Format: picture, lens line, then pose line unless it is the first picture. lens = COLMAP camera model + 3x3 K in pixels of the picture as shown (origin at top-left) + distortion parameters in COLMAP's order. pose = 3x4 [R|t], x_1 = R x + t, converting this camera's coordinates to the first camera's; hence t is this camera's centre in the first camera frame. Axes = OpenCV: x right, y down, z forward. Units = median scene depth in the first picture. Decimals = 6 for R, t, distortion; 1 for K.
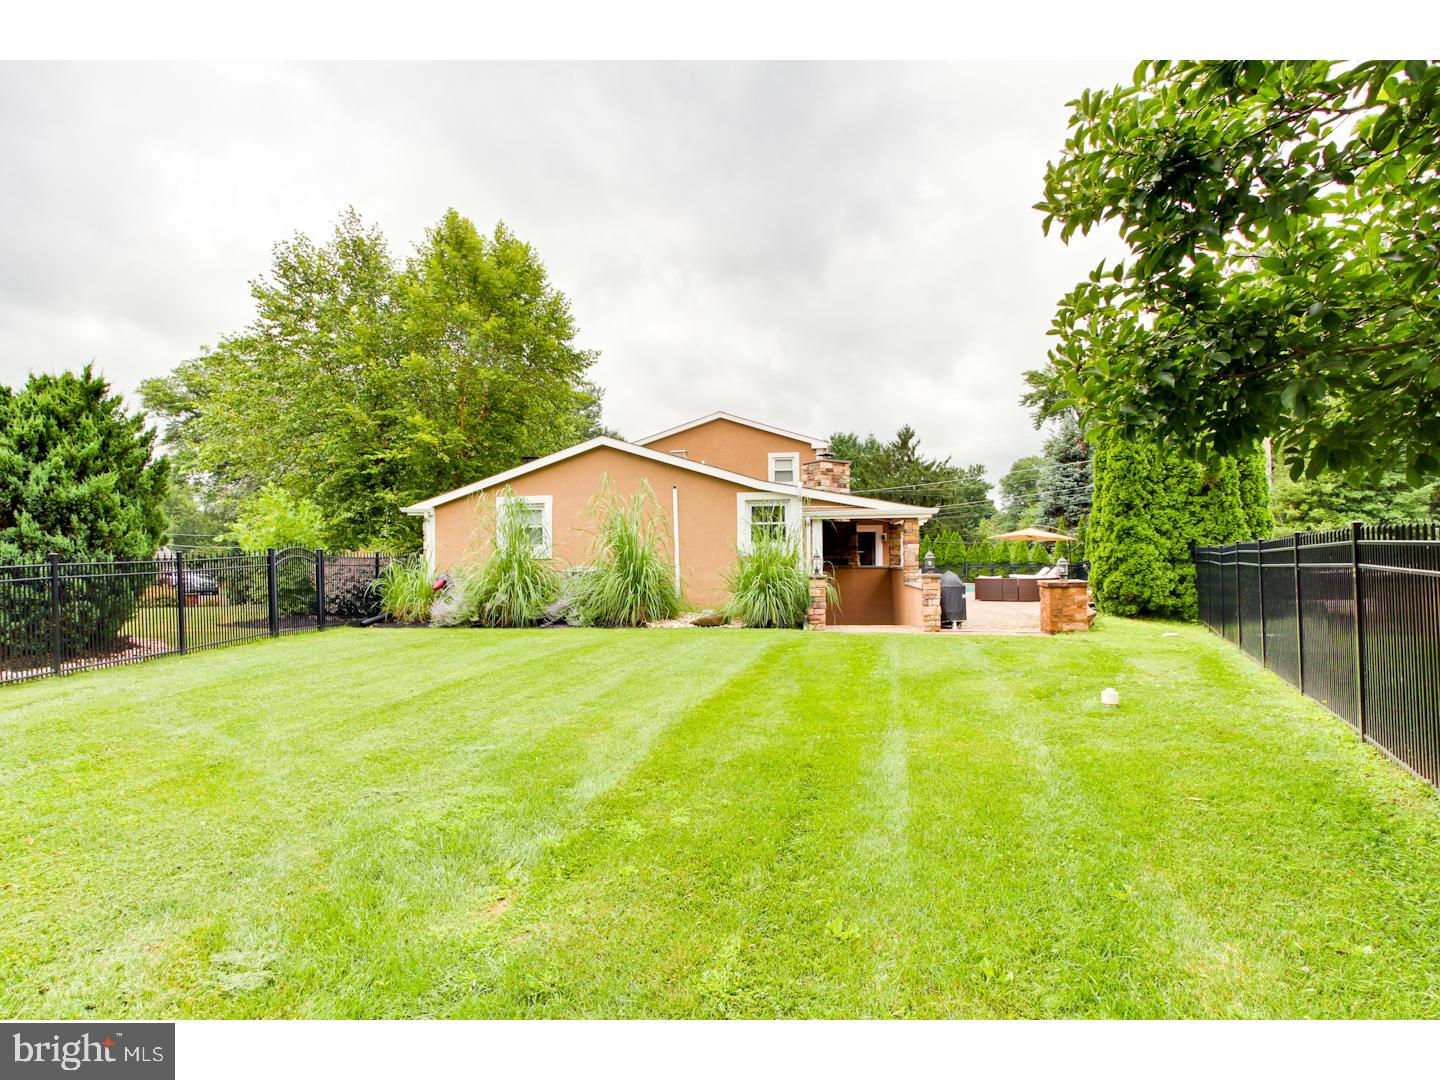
lens RADIAL K [[768.9, 0, 717.2], [0, 768.9, 540.9], [0, 0, 1]] dist [-0.007804, -0.002873]
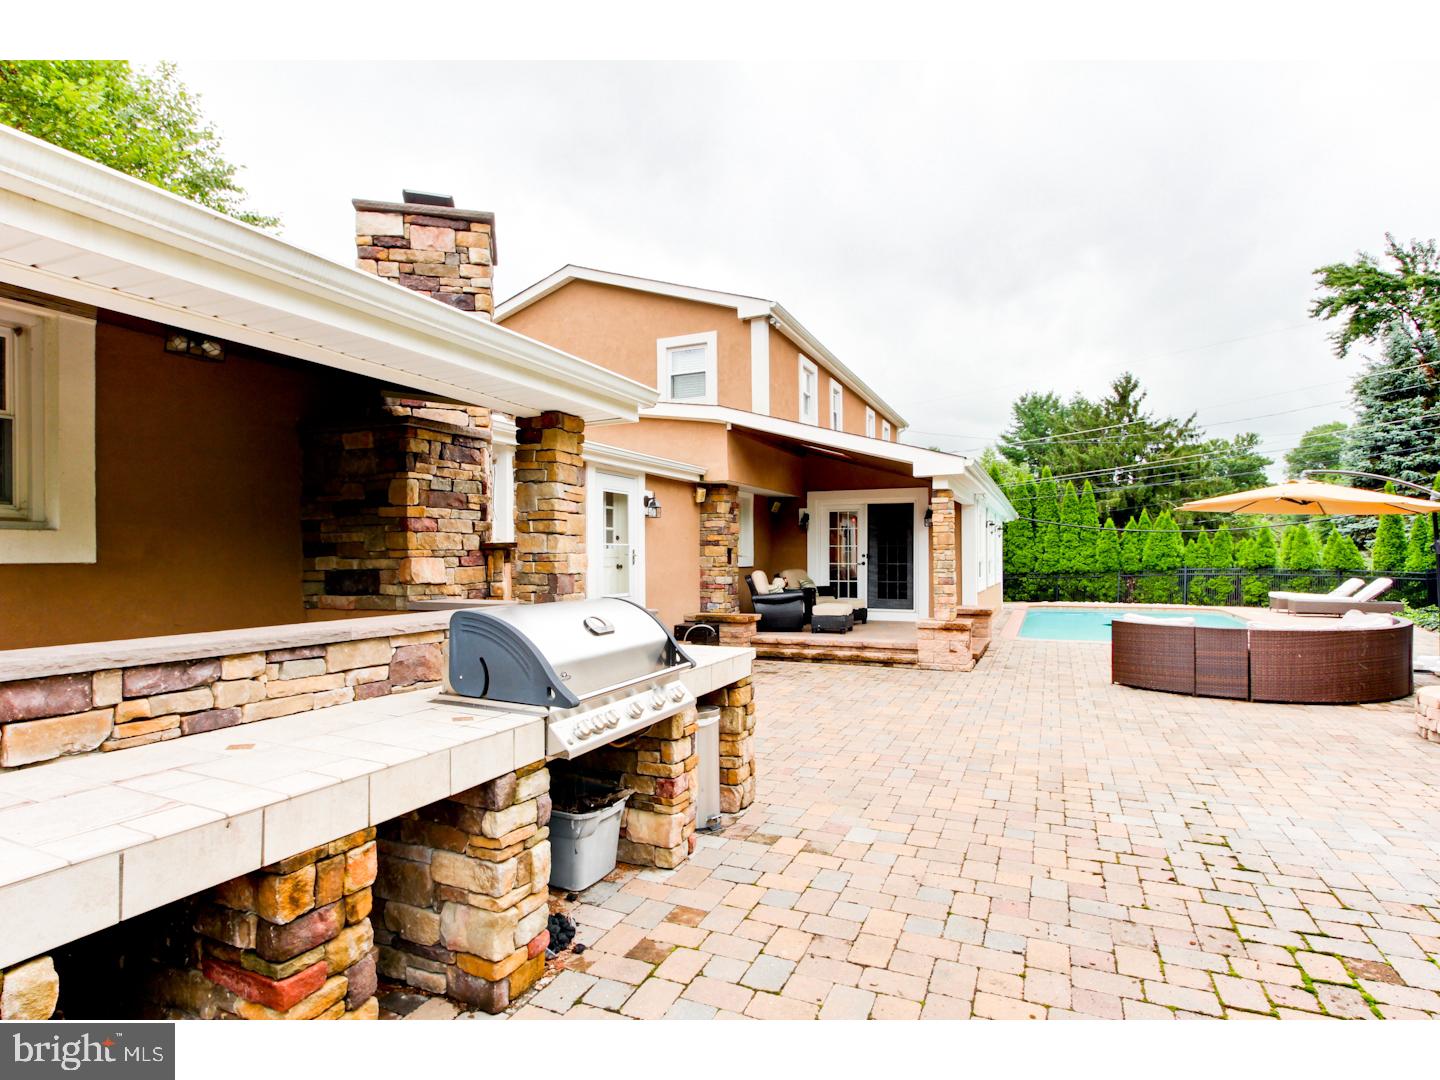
lens RADIAL K [[768.9, 0, 706.0], [0, 768.9, 565.0], [0, 0, 1]] dist [-0.007804, -0.002873]
pose [[0.955740, 0.002104, -0.294206, 0.099430], [0.007717, 0.999451, 0.032218, 0.004084], [0.294113, -0.033062, 0.955199, 0.233103]]
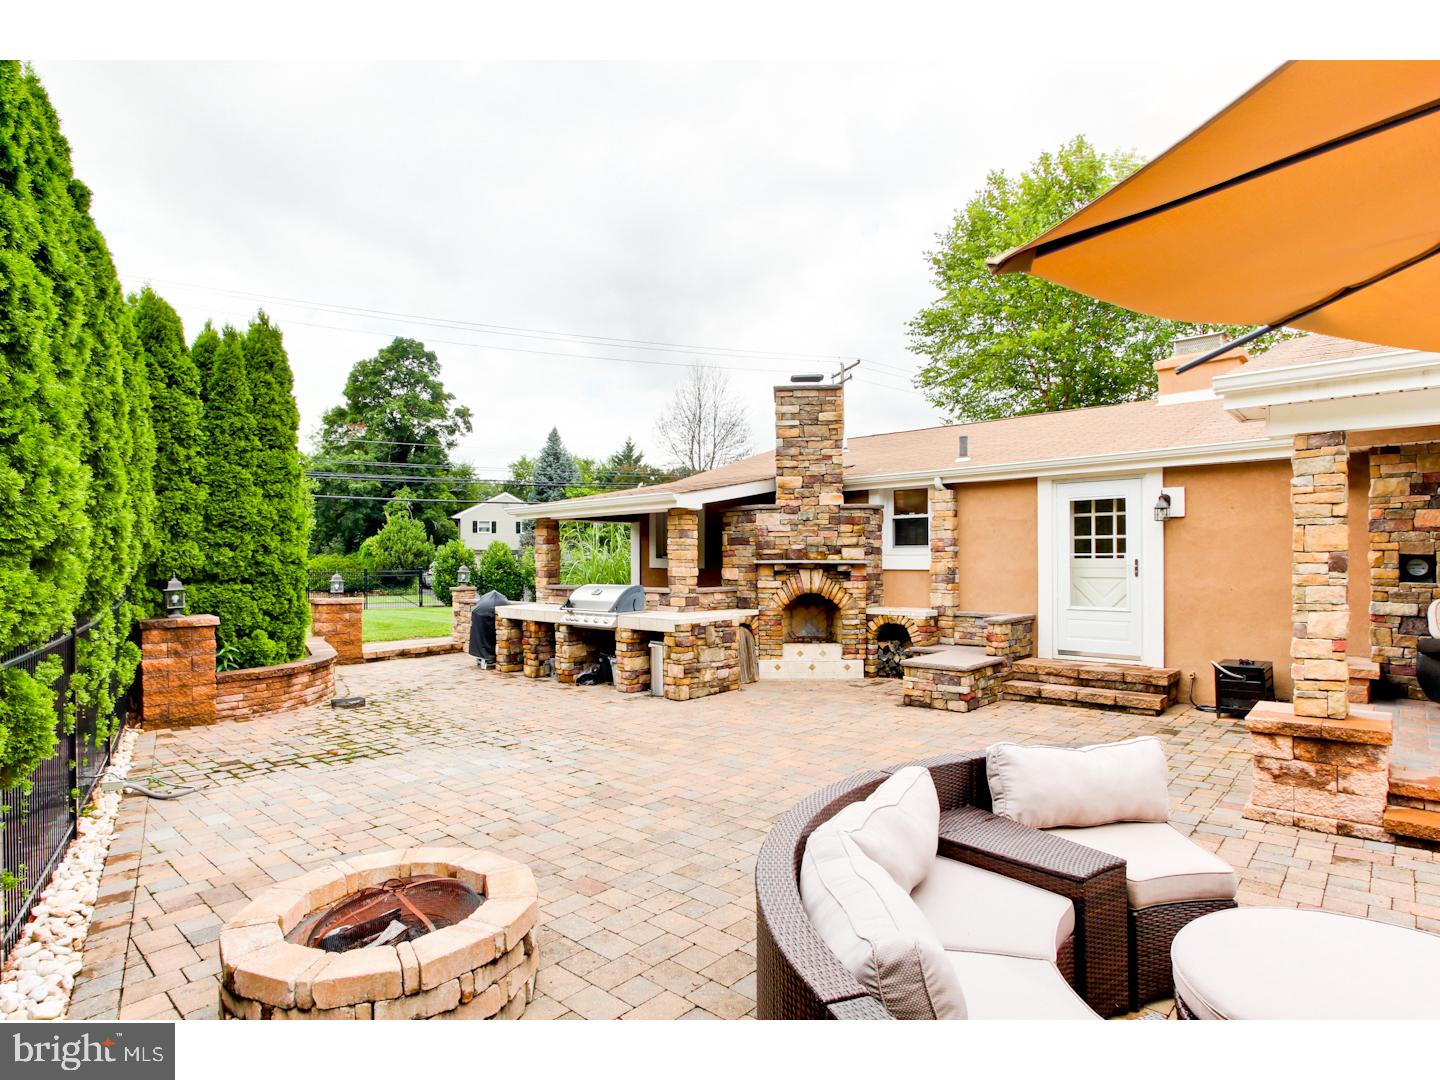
lens RADIAL K [[768.9, 0, 715.9], [0, 768.9, 550.9], [0, 0, 1]] dist [-0.007804, -0.002873]
pose [[-0.583151, -0.001311, -0.812363, 0.220479], [0.025944, 0.999459, -0.020237, 0.005497], [0.811950, -0.032877, -0.582801, 0.442716]]
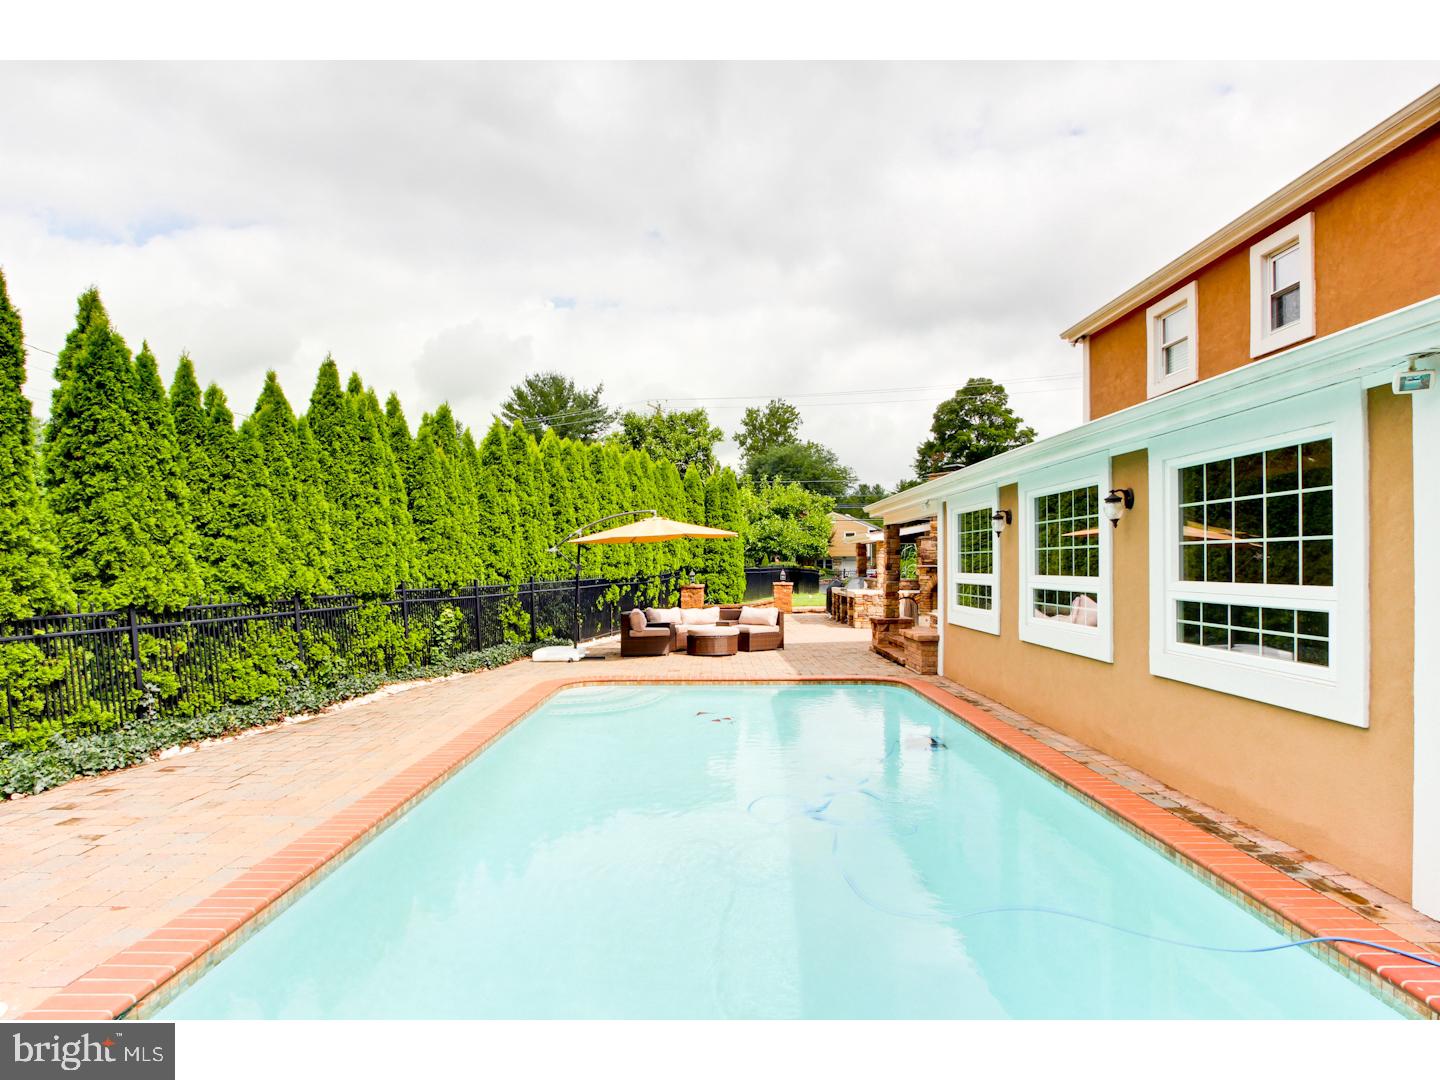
lens RADIAL K [[768.9, 0, 717.8], [0, 768.9, 547.9], [0, 0, 1]] dist [-0.007804, -0.002873]
pose [[-0.990486, 0.003831, -0.137563, 0.205579], [0.009937, 0.998994, -0.043729, 0.011431], [0.137257, -0.044680, -0.989527, 0.714517]]
